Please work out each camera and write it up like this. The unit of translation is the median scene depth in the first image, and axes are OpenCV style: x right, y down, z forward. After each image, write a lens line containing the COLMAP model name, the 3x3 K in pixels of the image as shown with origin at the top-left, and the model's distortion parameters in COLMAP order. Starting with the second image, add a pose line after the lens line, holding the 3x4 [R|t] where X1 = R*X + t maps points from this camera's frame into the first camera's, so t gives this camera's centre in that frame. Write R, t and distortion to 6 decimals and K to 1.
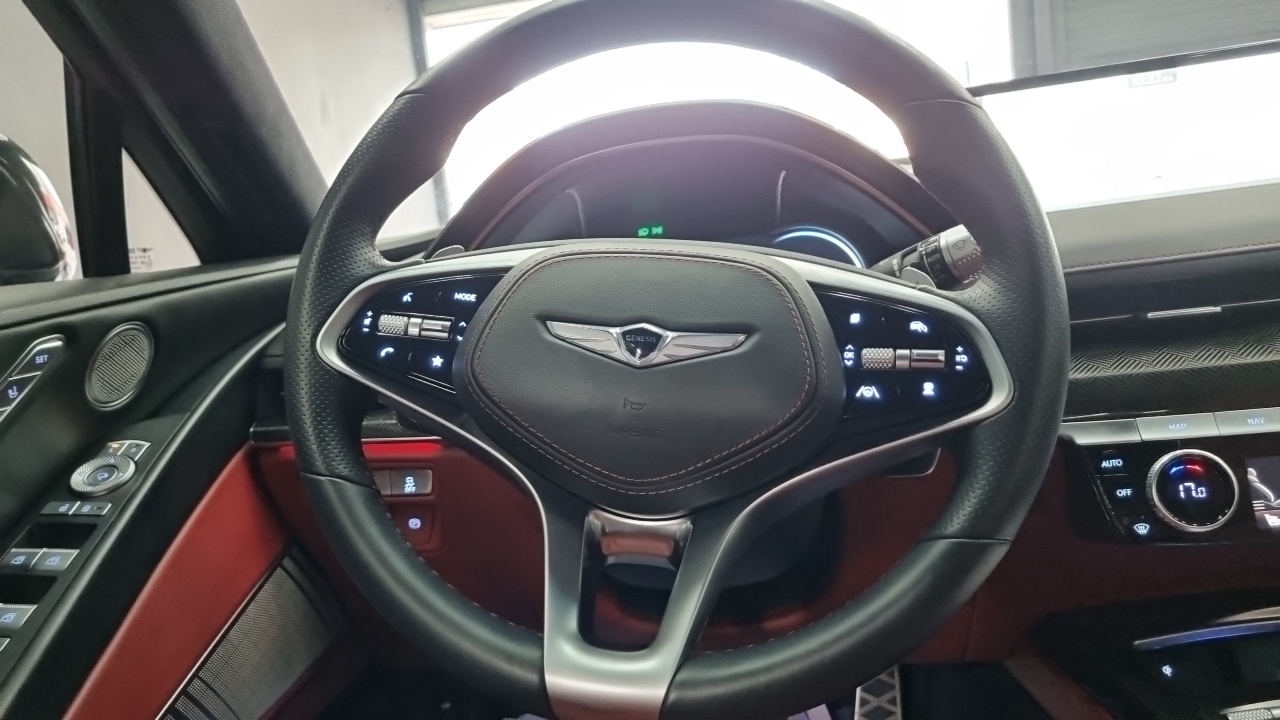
lens RADIAL K [[977.0, 0, 618.1], [0, 977.0, 371.3], [0, 0, 1]] dist [0.027812, -0.017698]
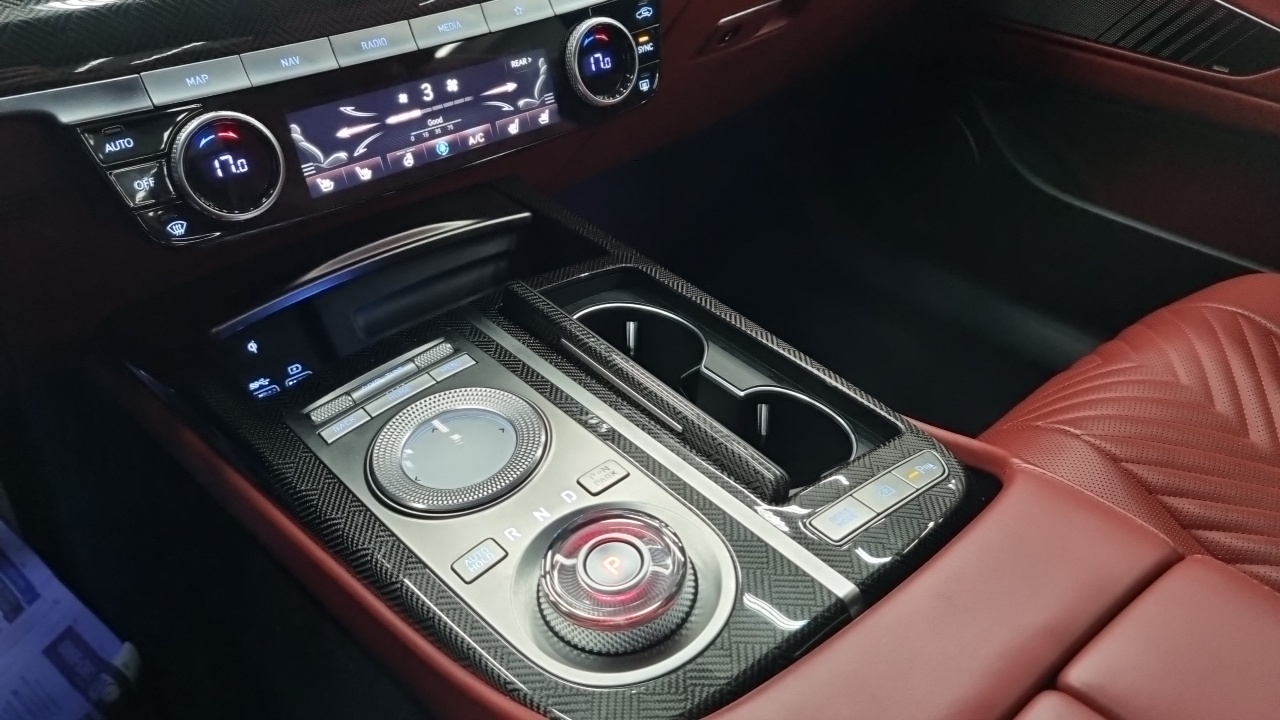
lens RADIAL K [[933.3, 0, 604.9], [0, 933.3, 349.2], [0, 0, 1]] dist [0.003142, 0.009062]
pose [[0.666579, -0.321199, 0.672684, 0.241419], [0.013950, 0.907622, 0.419556, -0.050646], [-0.745304, -0.270283, 0.609483, 0.298843]]
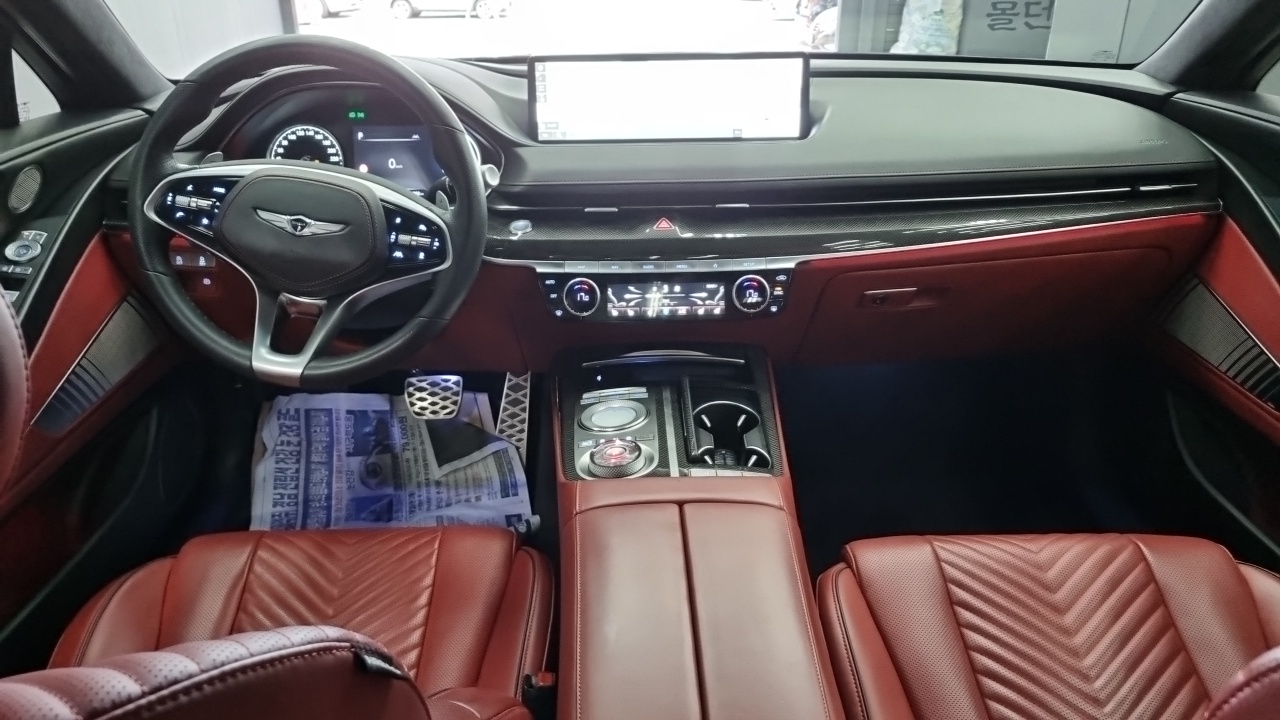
lens RADIAL K [[977.0, 0, 642.2], [0, 977.0, 369.0], [0, 0, 1]] dist [0.027812, -0.017698]
pose [[0.982809, 0.047487, 0.178416, 0.335152], [-0.094491, 0.959579, 0.265104, -0.310881], [-0.158615, -0.277405, 0.947569, -1.109548]]
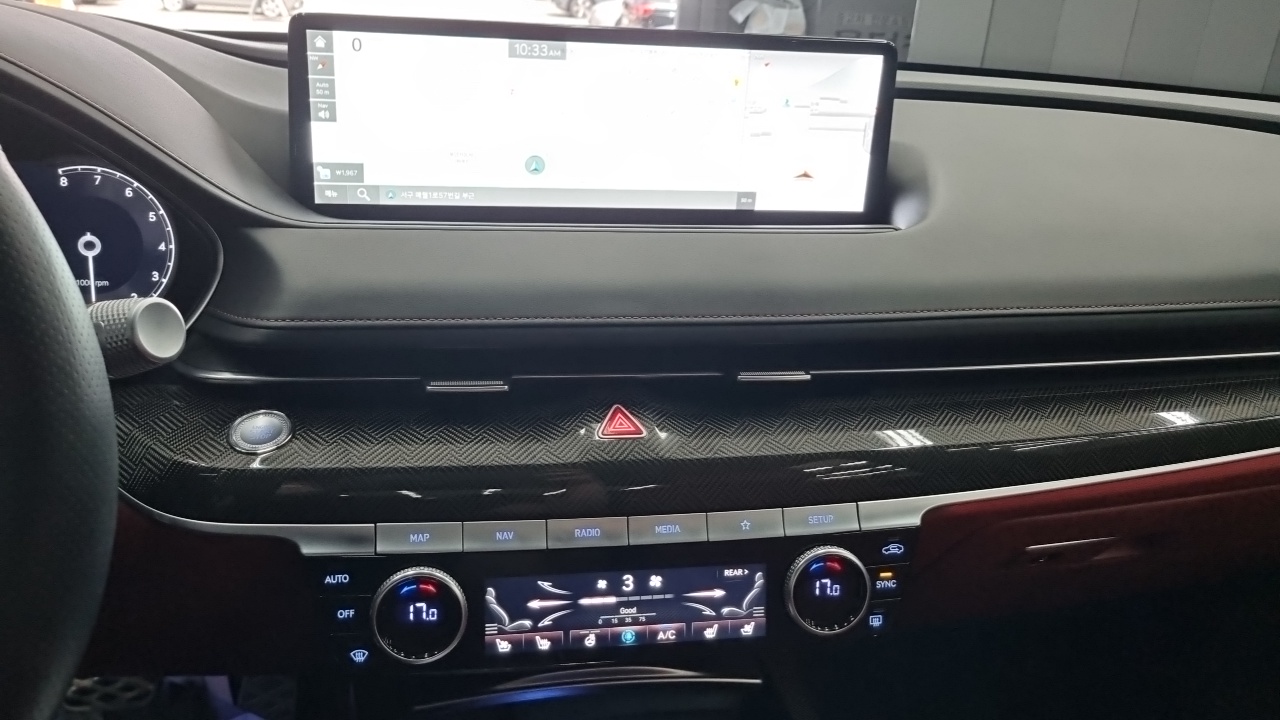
lens RADIAL K [[977.0, 0, 630.4], [0, 977.0, 353.1], [0, 0, 1]] dist [0.027812, -0.017698]
pose [[0.932622, 0.057447, 0.356253, 0.435238], [-0.139258, 0.968067, 0.208453, -0.302019], [-0.332902, -0.244019, 0.910841, 0.216121]]
